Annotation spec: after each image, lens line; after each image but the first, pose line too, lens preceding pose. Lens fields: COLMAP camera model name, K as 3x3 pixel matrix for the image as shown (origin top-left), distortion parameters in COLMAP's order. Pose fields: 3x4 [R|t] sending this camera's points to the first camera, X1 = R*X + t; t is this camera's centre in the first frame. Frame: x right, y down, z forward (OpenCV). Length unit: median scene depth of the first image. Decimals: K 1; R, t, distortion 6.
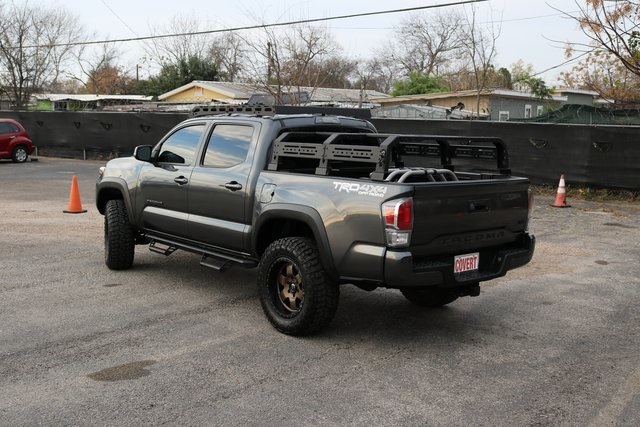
lens RADIAL K [[743.5, 0, 311.6], [0, 743.5, 213.4], [0, 0, 1]] dist [-0.129791, 0.189210]
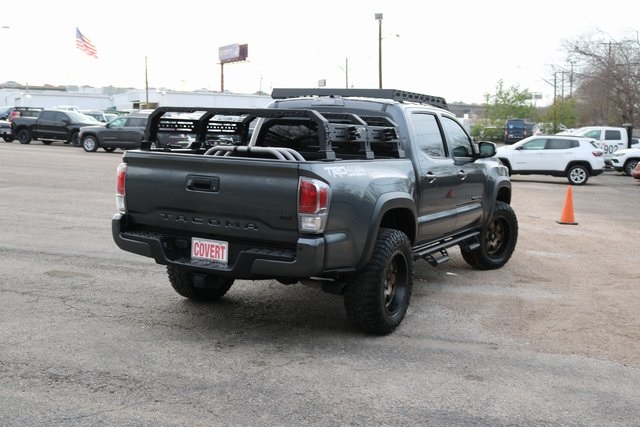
lens RADIAL K [[743.5, 0, 311.6], [0, 743.5, 213.4], [0, 0, 1]] dist [-0.129791, 0.189210]
pose [[0.352696, 0.099102, -0.930475, 0.973160], [-0.142412, 0.988477, 0.051299, -0.034829], [0.924838, 0.114418, 0.362745, 0.716330]]
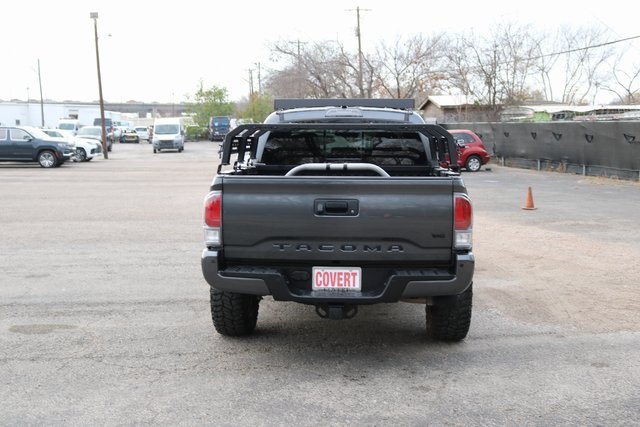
lens RADIAL K [[743.5, 0, 311.6], [0, 743.5, 213.4], [0, 0, 1]] dist [-0.129791, 0.189210]
pose [[0.715069, 0.054955, -0.696890, 0.687202], [-0.069631, 0.997547, 0.007216, -0.007238], [0.695577, 0.043365, 0.717141, 0.356584]]
